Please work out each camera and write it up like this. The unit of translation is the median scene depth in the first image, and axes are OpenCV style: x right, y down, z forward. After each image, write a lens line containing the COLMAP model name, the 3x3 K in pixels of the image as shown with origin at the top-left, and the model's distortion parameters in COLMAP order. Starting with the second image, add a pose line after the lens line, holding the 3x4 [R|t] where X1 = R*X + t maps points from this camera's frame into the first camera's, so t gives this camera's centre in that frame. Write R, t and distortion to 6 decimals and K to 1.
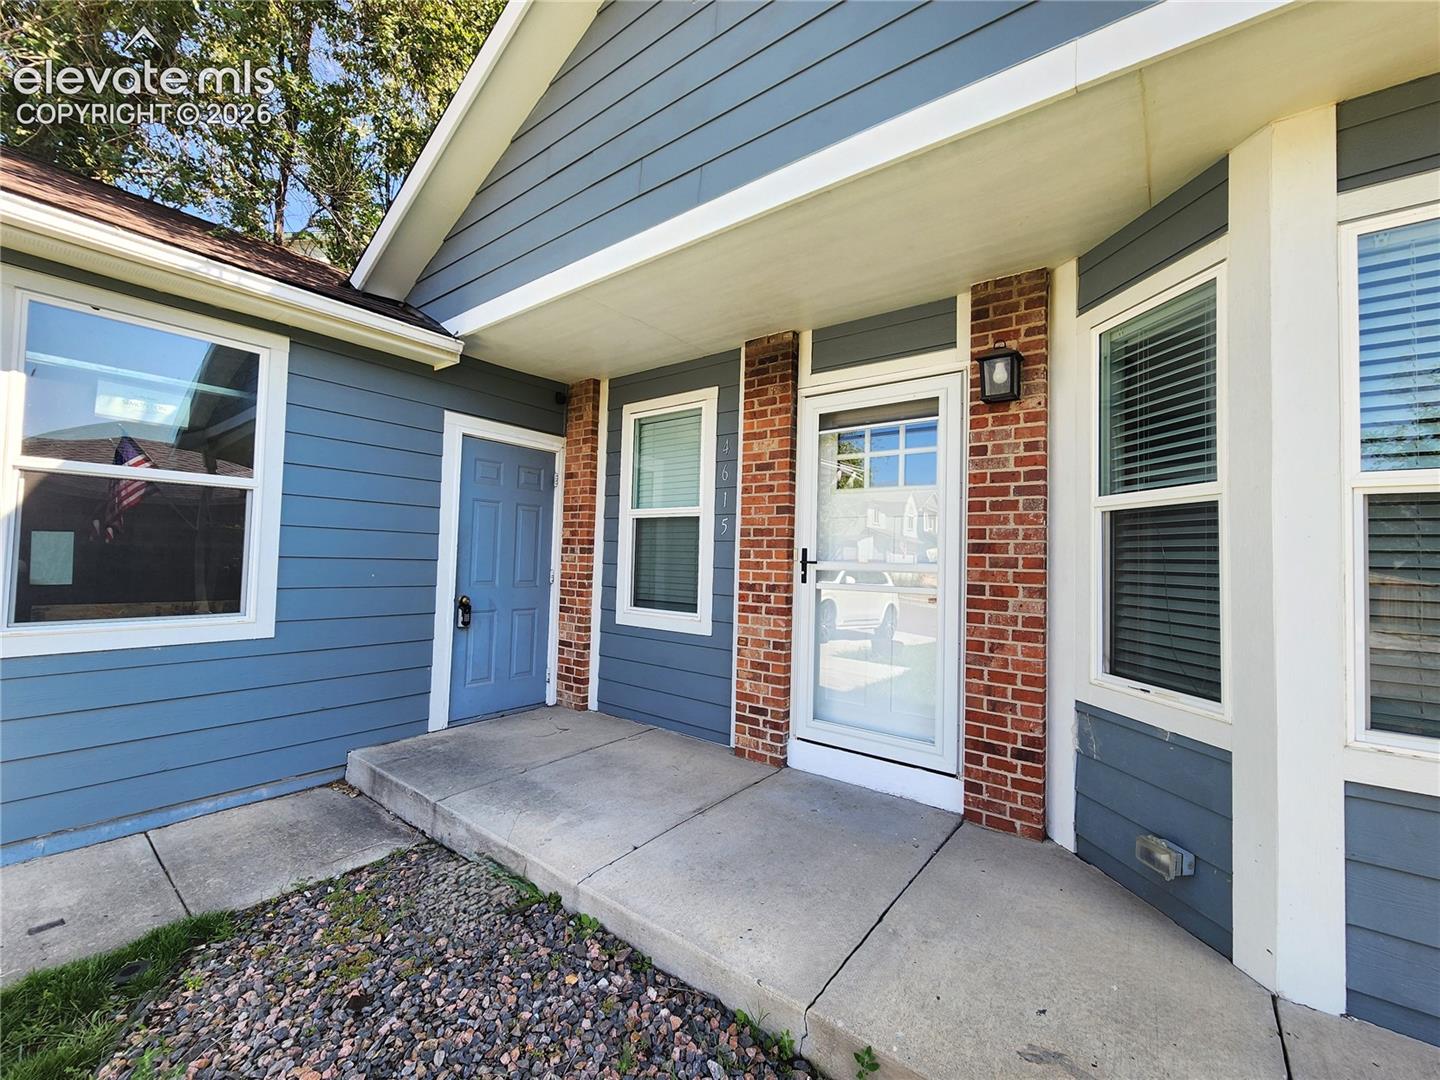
lens RADIAL K [[593.5, 0, 720.0], [0, 593.5, 540.0], [0, 0, 1]] dist [-0.002039, -0.000312]
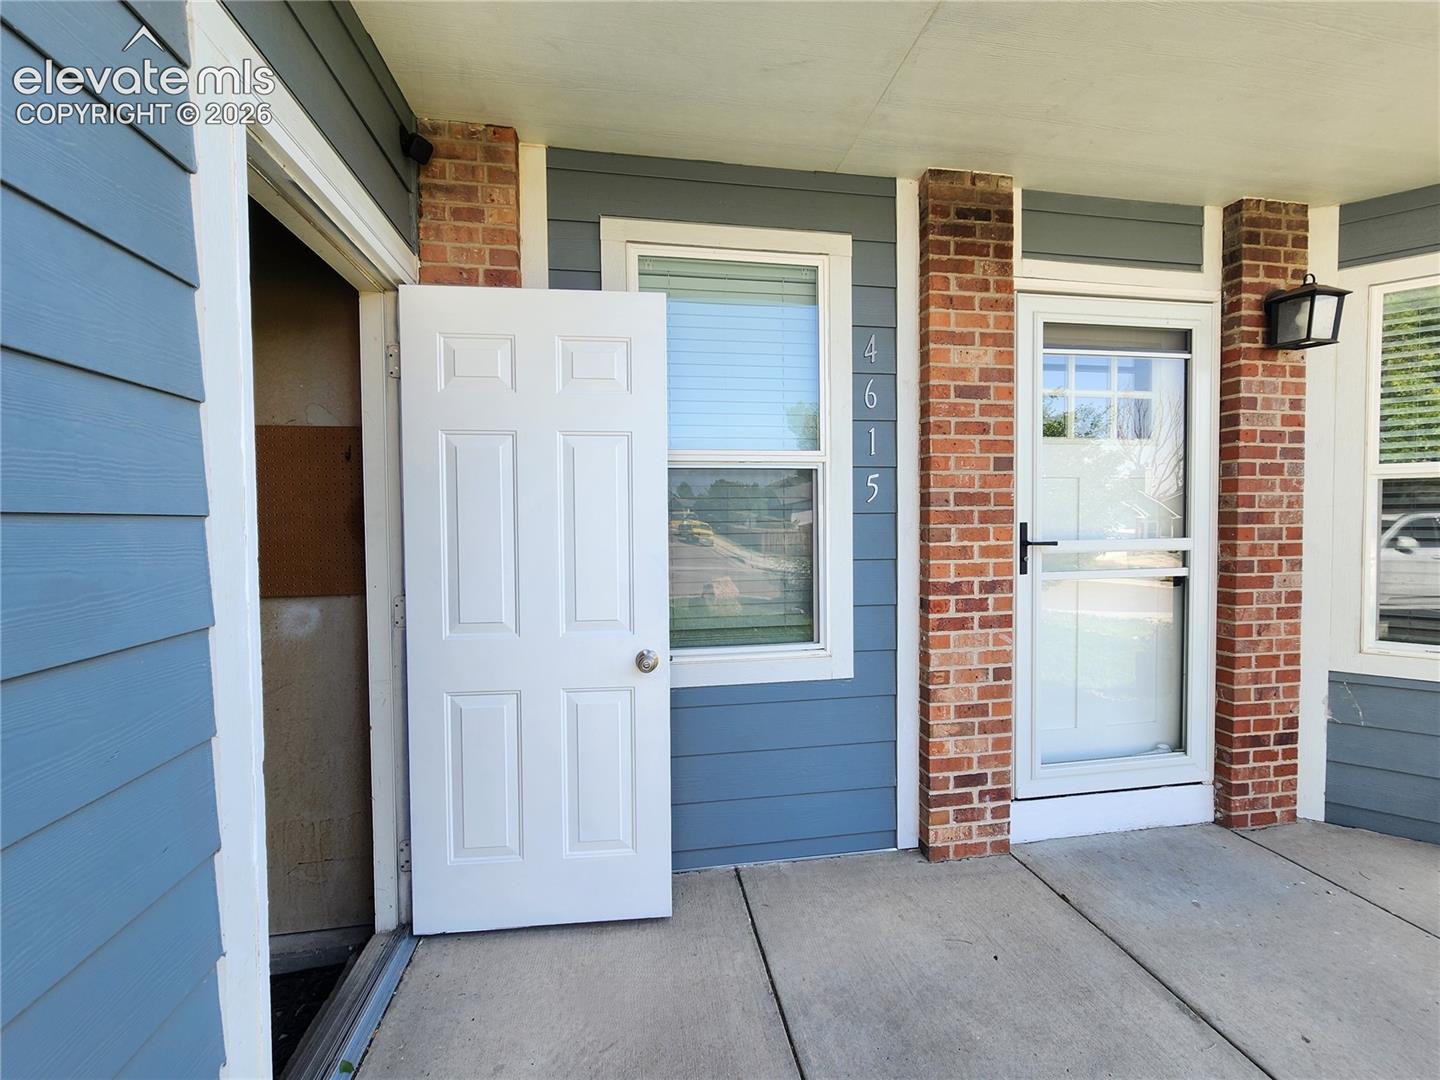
lens RADIAL K [[593.5, 0, 720.0], [0, 593.5, 540.0], [0, 0, 1]] dist [-0.002039, -0.000312]
pose [[0.680613, -0.057919, 0.730351, -0.574962], [0.004730, 0.997197, 0.074672, -0.017920], [-0.732628, -0.047368, 0.678979, 0.786260]]
